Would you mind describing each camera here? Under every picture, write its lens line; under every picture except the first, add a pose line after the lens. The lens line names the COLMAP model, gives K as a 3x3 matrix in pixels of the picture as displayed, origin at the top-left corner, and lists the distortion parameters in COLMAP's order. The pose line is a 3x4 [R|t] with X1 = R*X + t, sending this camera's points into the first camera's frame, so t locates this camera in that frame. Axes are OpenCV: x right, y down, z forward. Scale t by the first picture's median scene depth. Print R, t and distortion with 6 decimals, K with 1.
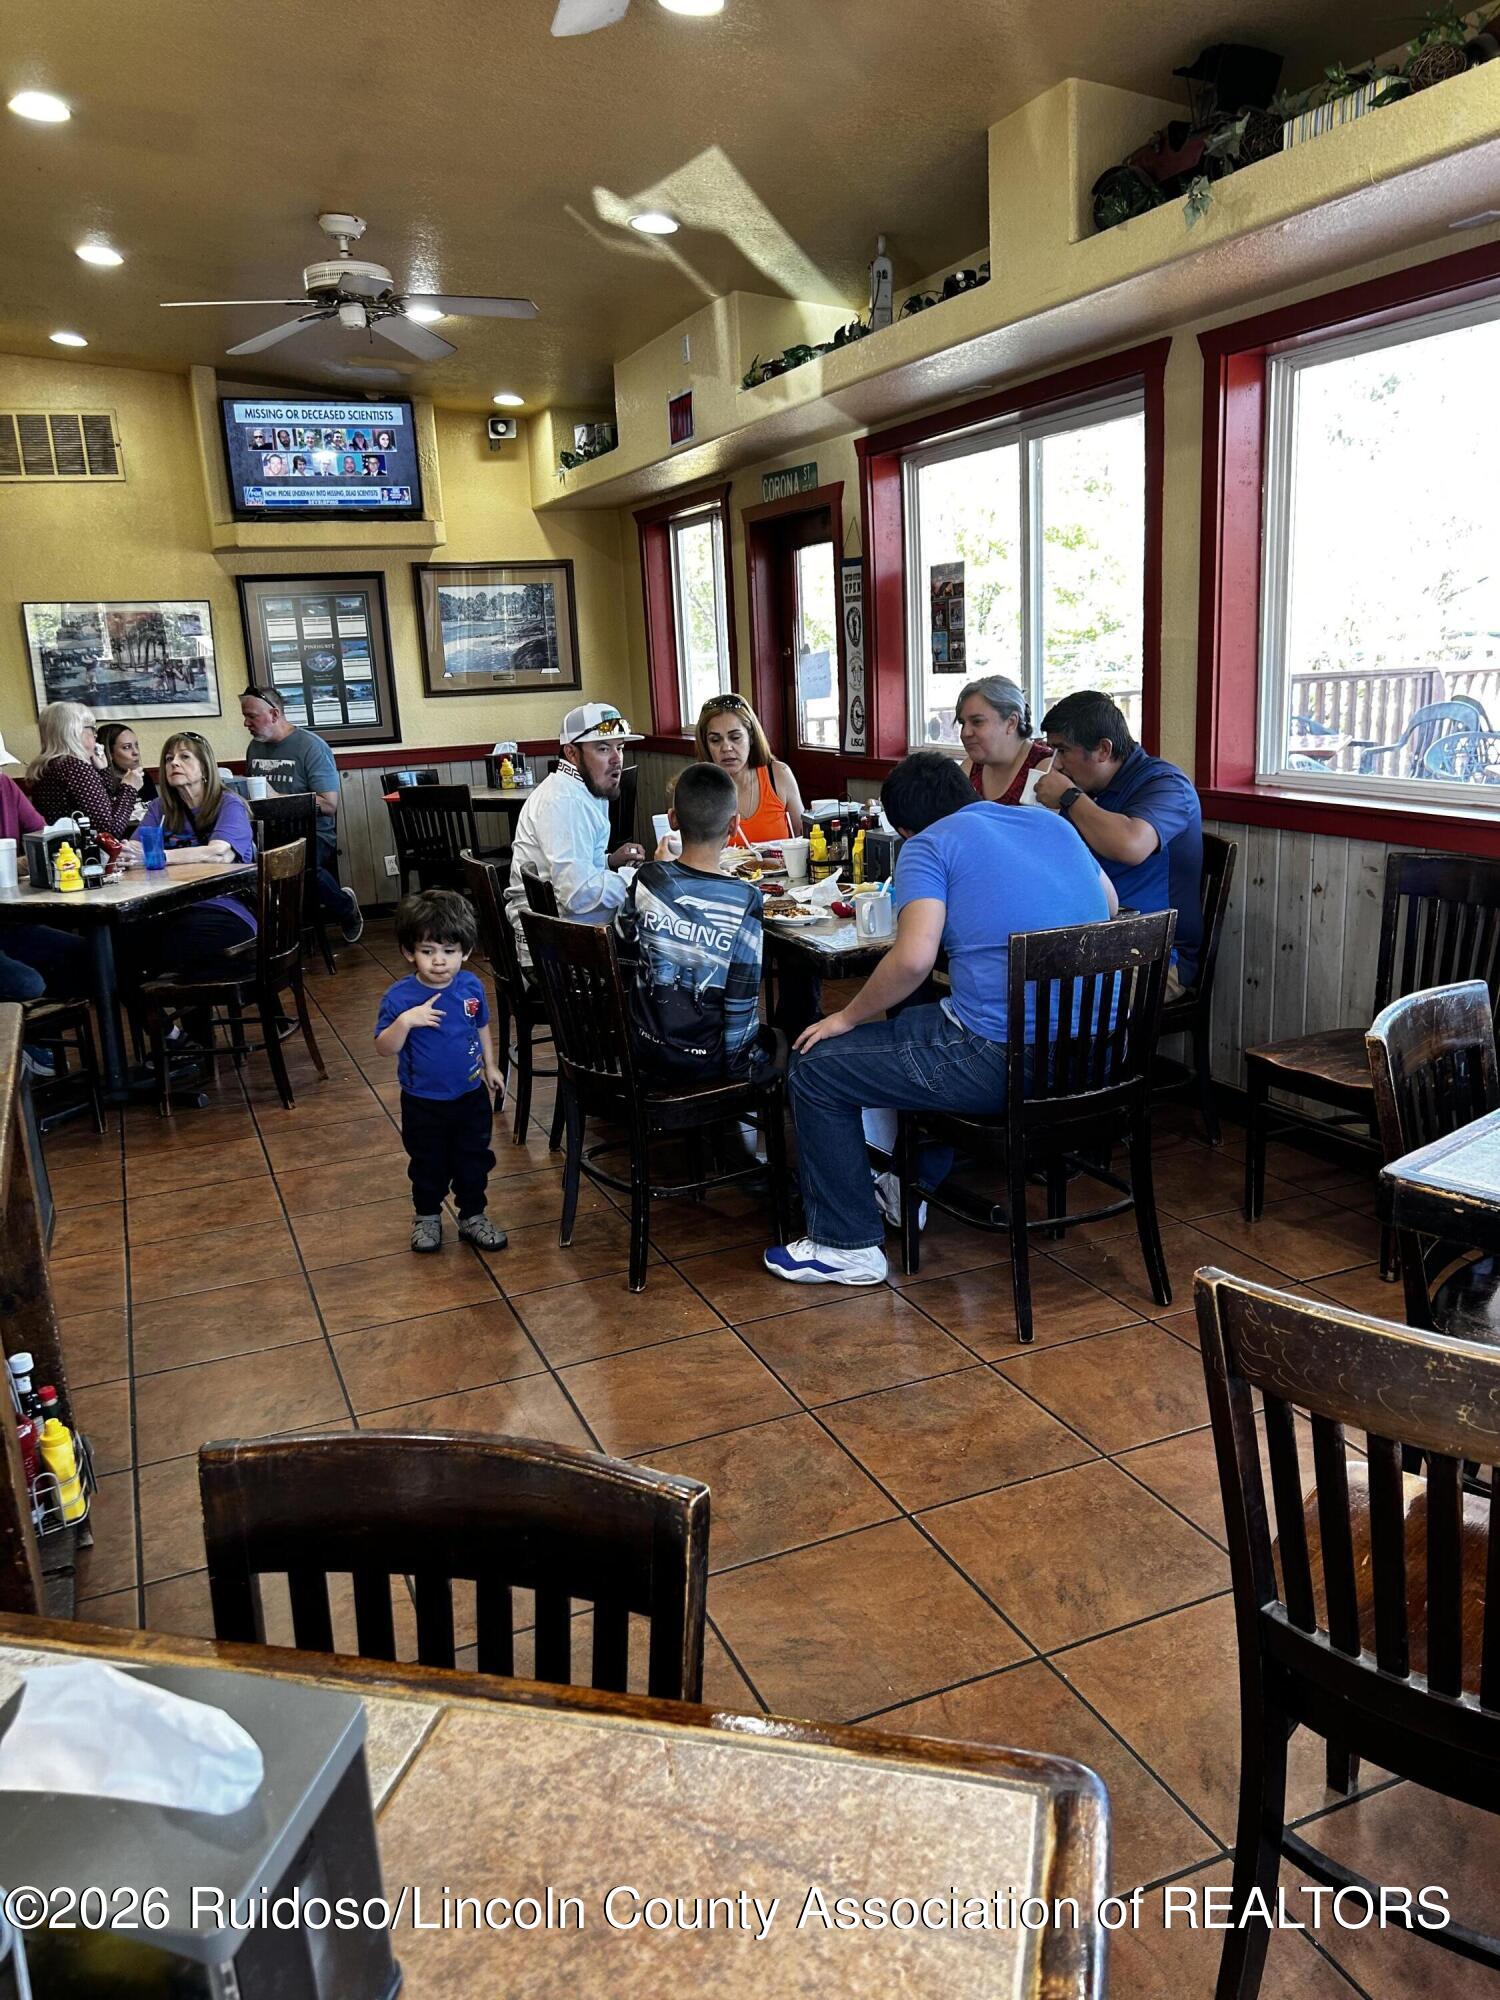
lens RADIAL K [[1481.8, 0, 734.5], [0, 1481.8, 1011.2], [0, 0, 1]] dist [0.004257, -0.013562]
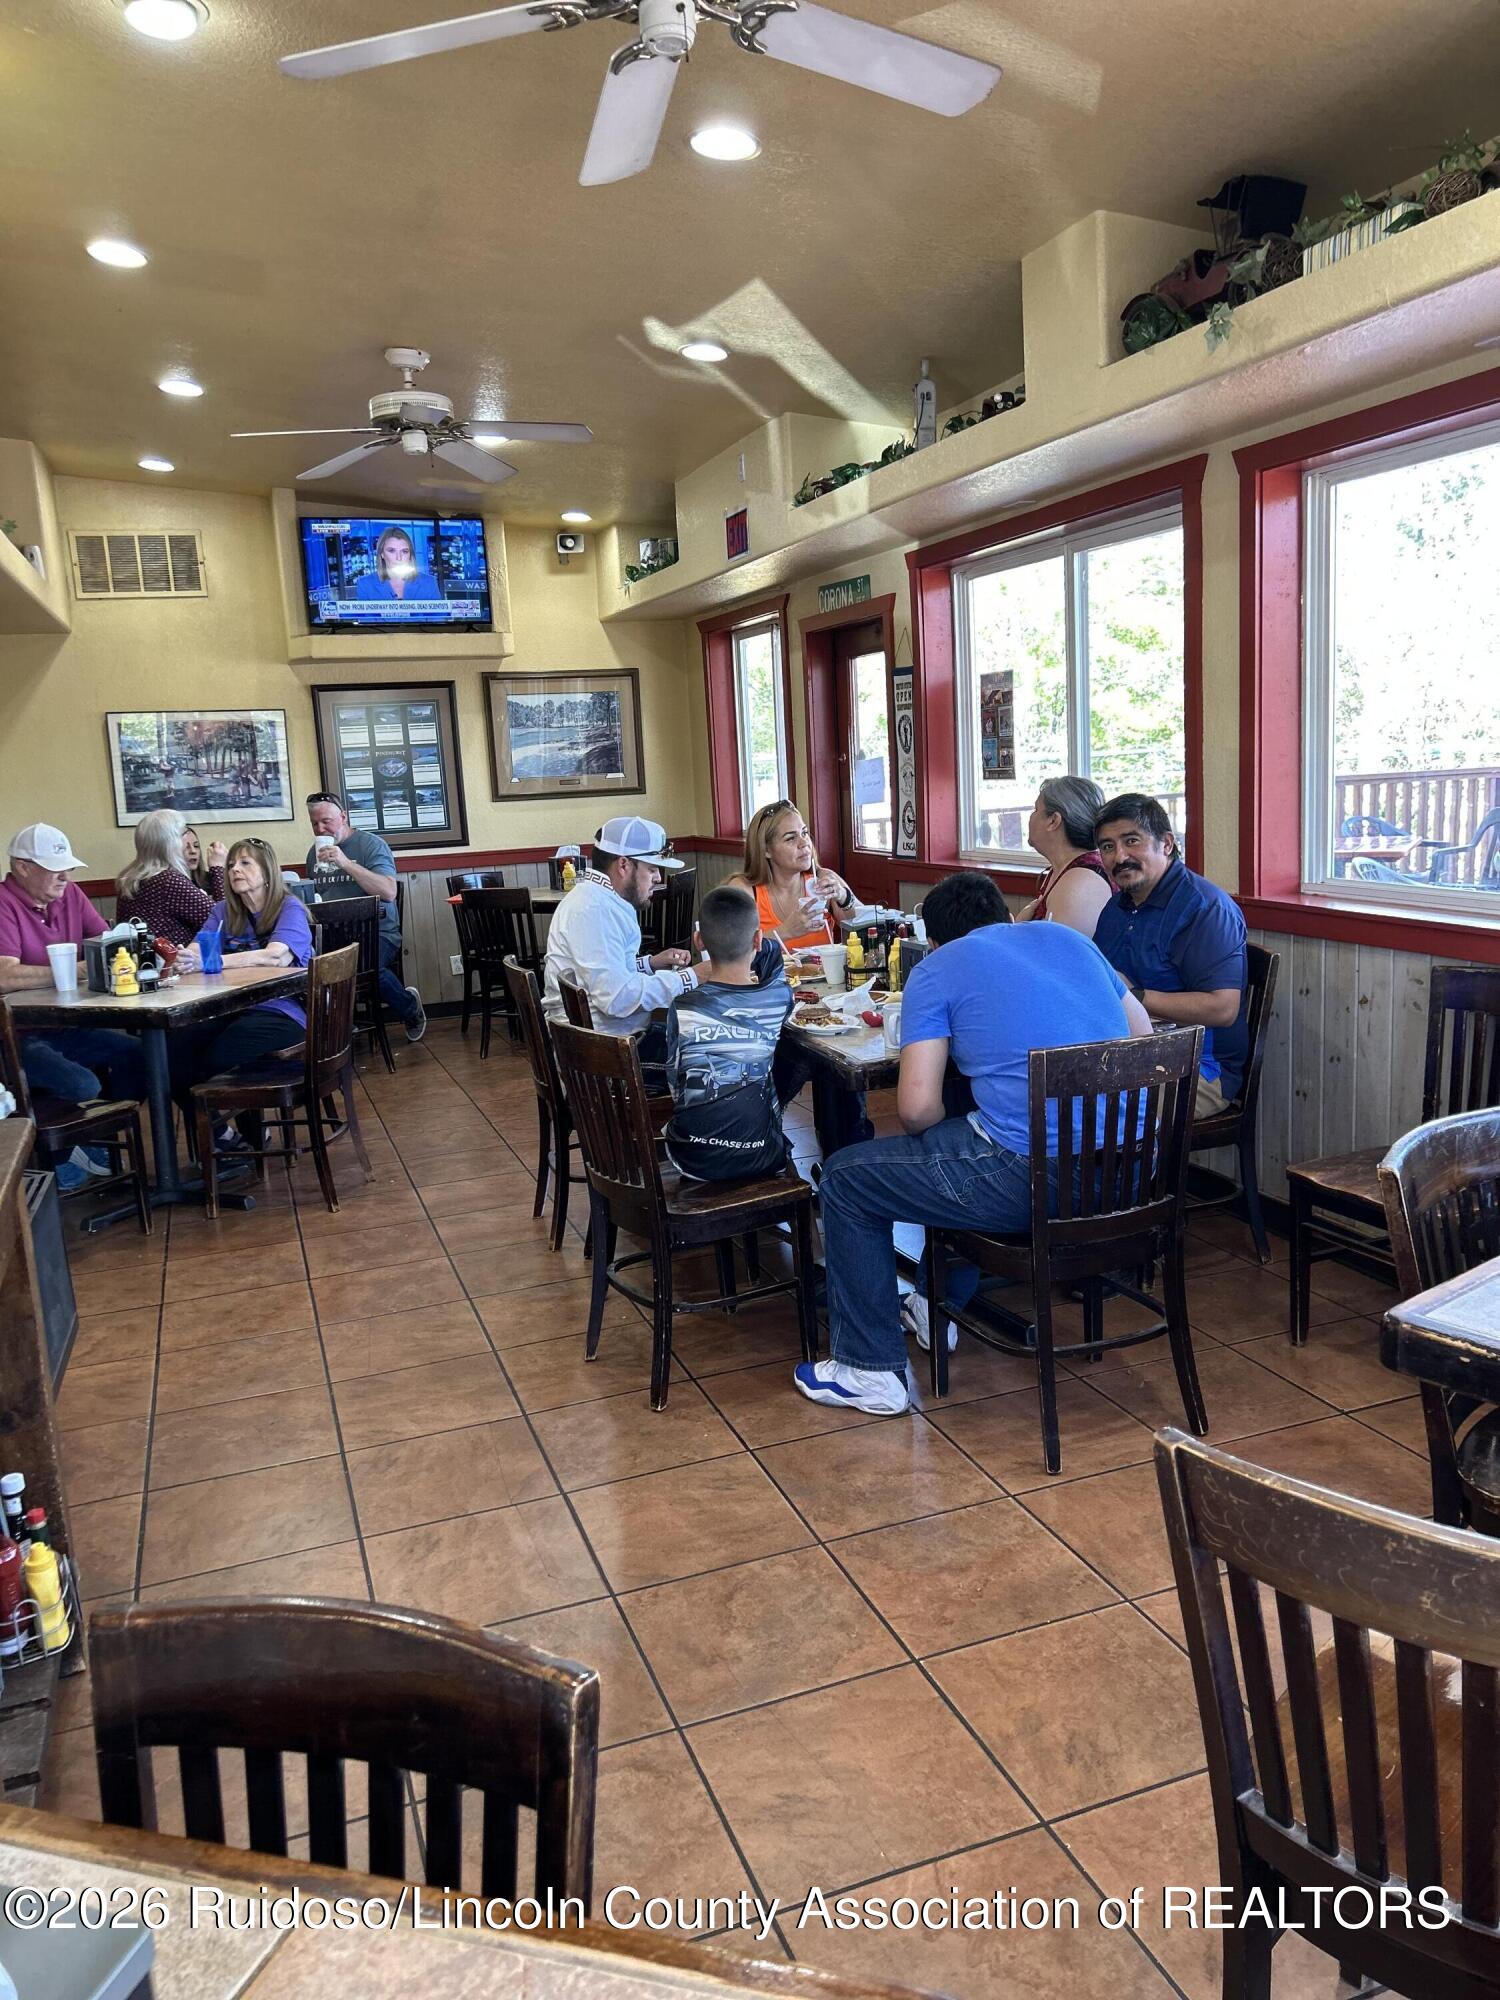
lens RADIAL K [[1478.9, 0, 750.0], [0, 1478.9, 1000.0], [0, 0, 1]] dist [0.001480, -0.006203]
pose [[0.998930, 0.003819, -0.046084, 0.026944], [-0.007031, 0.997541, -0.069734, -0.009581], [0.045704, 0.069984, 0.996501, 0.006379]]
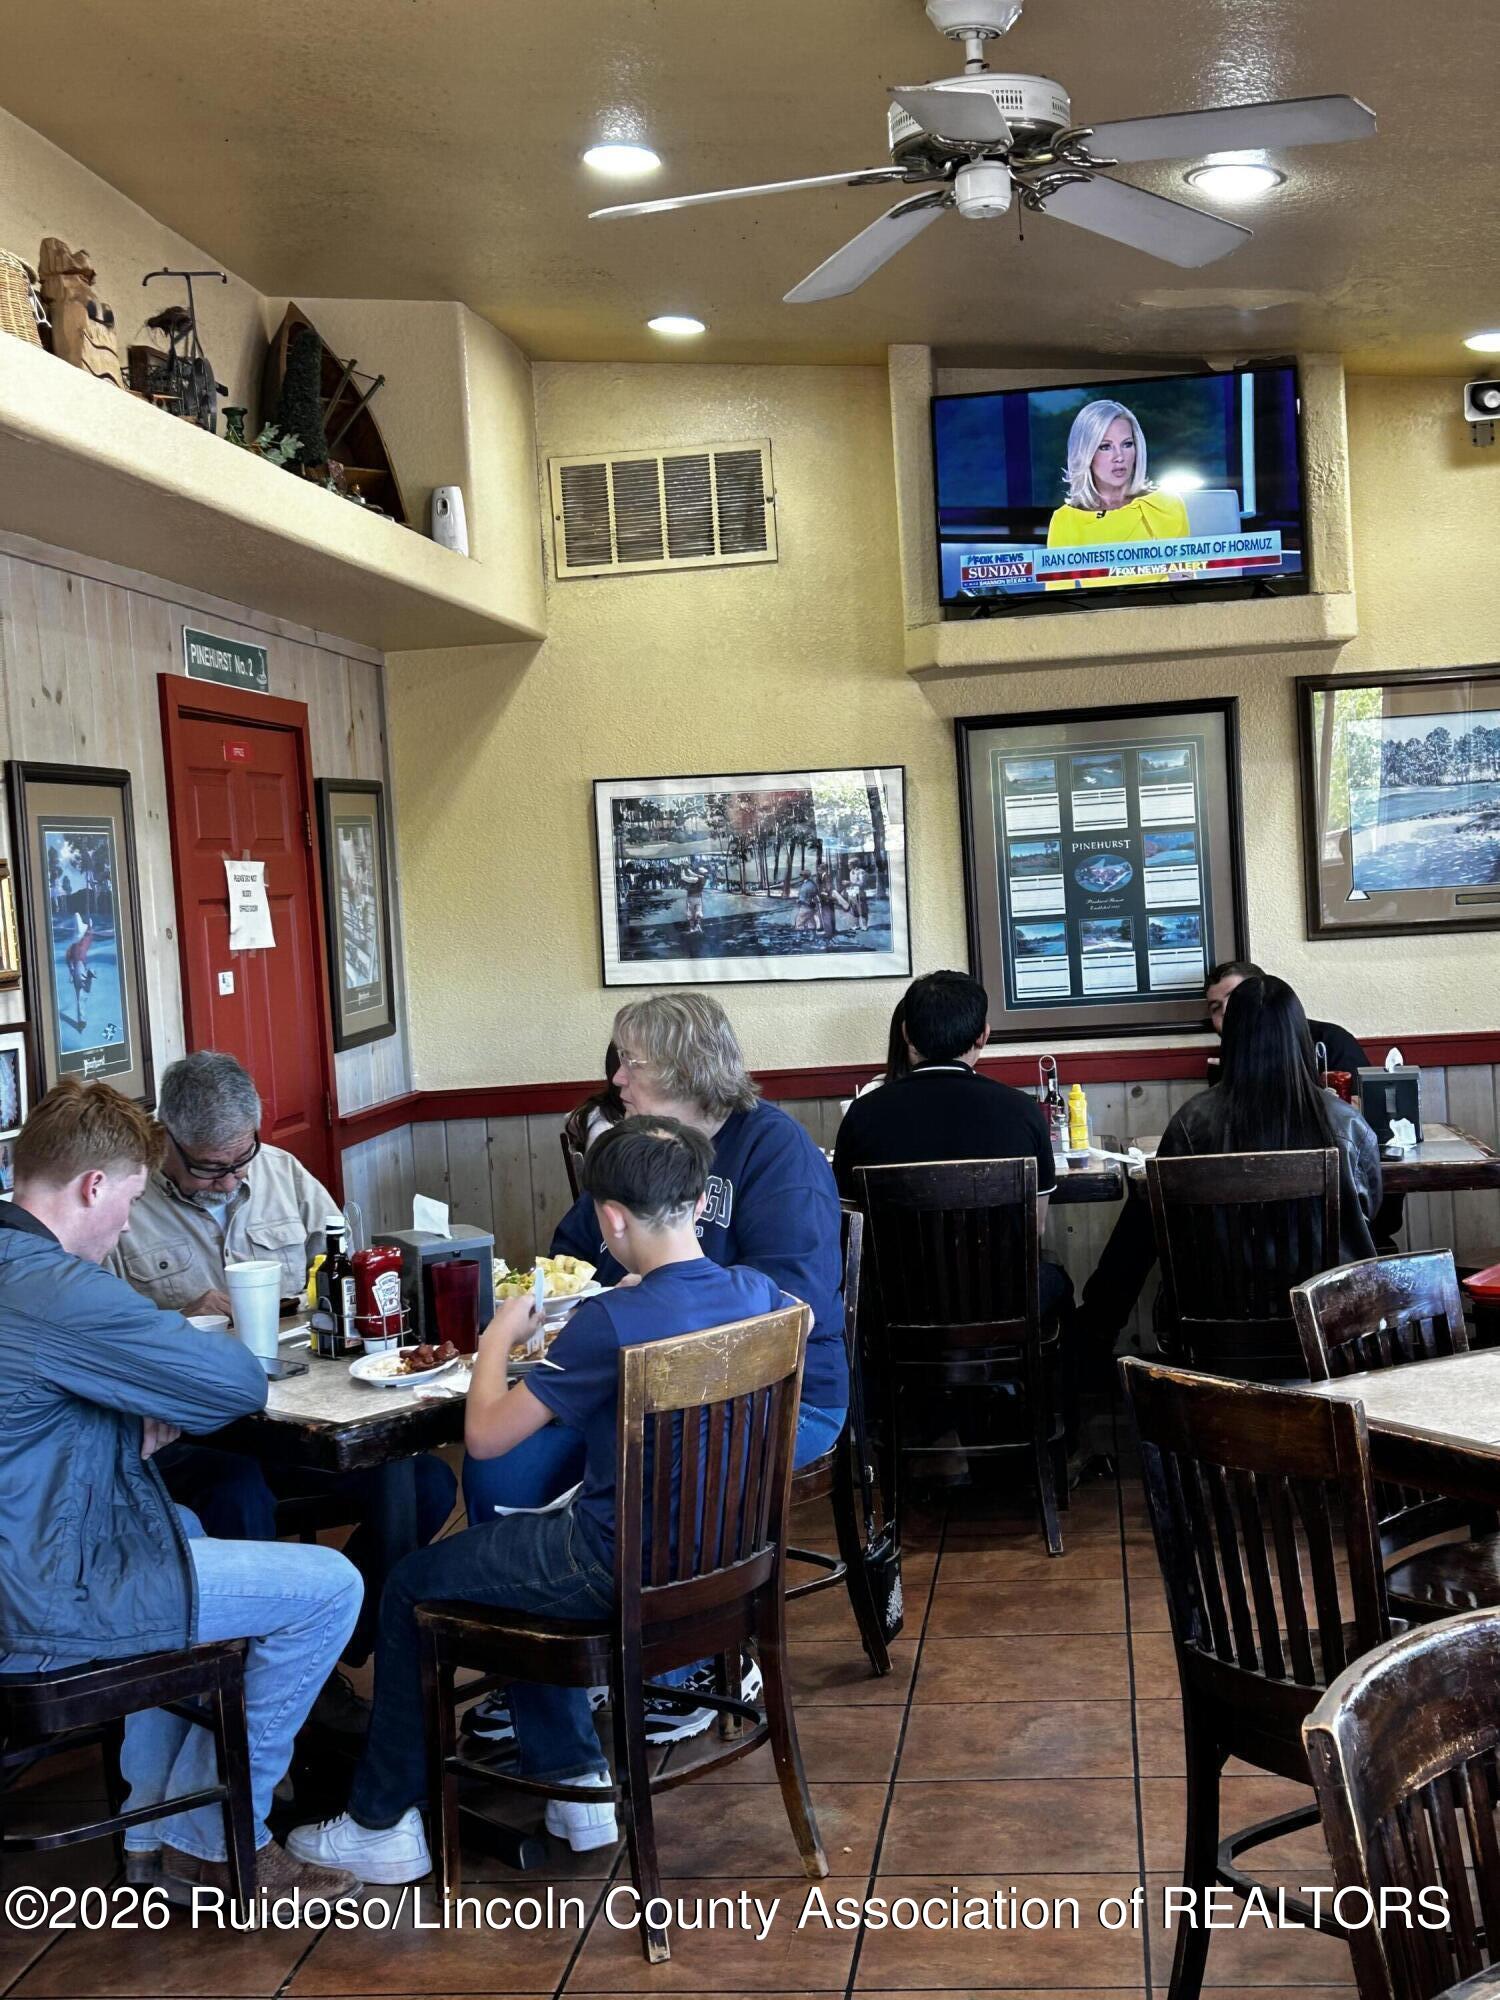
lens RADIAL K [[2554.9, 0, 750.0], [0, 2554.9, 1000.0], [0, 0, 1]] dist [0.179898, -0.473051]
pose [[0.869277, 0.015716, -0.494075, 0.091907], [-0.096144, 0.985783, -0.137799, -0.096244], [0.484885, 0.167288, 0.858429, 0.304971]]
